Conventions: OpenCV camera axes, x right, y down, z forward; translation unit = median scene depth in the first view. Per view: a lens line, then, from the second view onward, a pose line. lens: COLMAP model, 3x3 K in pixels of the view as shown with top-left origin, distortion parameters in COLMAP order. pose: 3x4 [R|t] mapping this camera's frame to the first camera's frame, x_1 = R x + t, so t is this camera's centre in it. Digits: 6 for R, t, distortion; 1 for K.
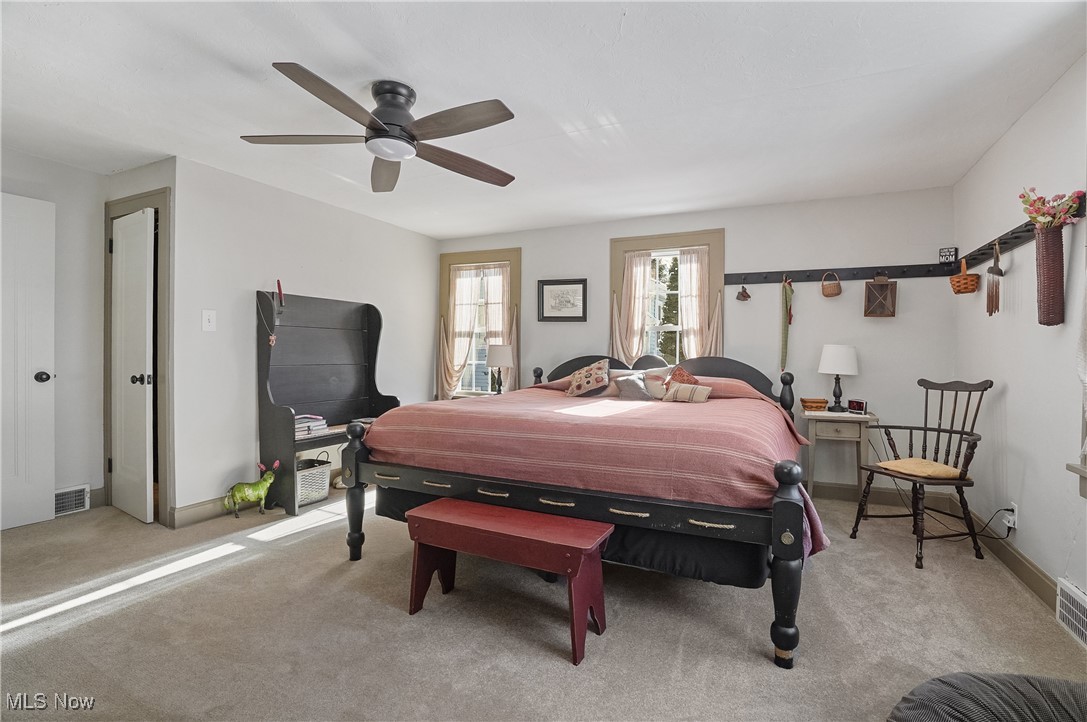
lens RADIAL K [[505.3, 0, 543.5], [0, 505.3, 361.0], [0, 0, 1]] dist [-0.064265, 0.021399]
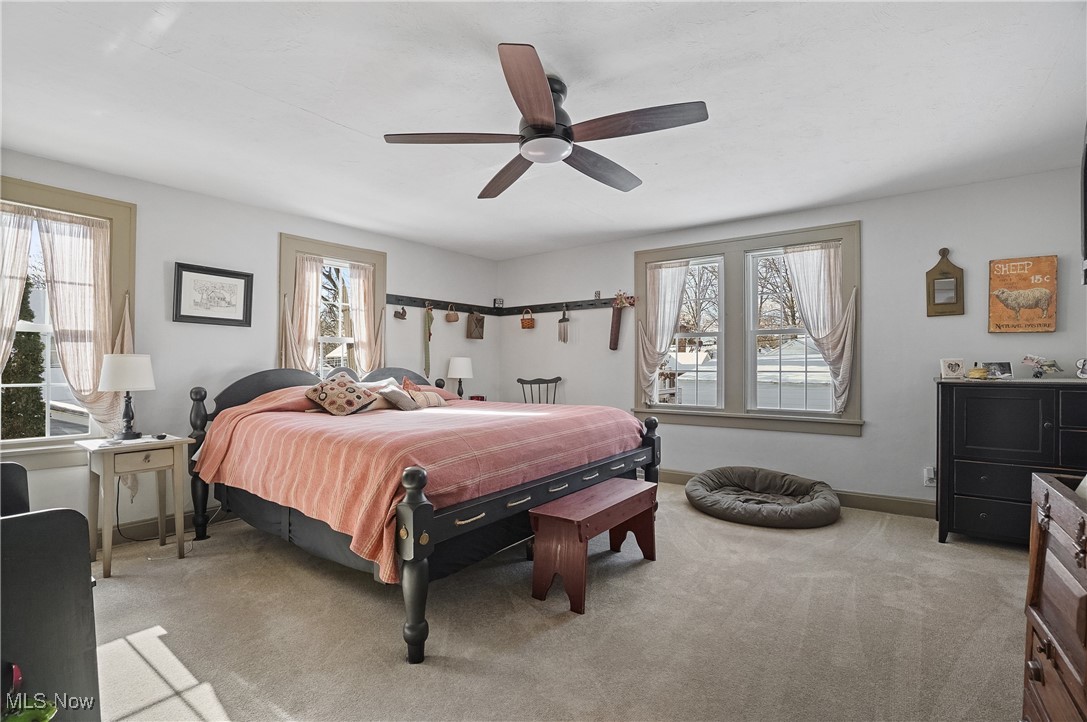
lens RADIAL K [[505.3, 0, 543.5], [0, 505.3, 361.0], [0, 0, 1]] dist [-0.064265, 0.021399]
pose [[0.189831, -0.003394, 0.981811, -0.677173], [0.022864, 0.999738, -0.000965, -0.014175], [-0.981551, 0.022631, 0.189859, 0.446018]]
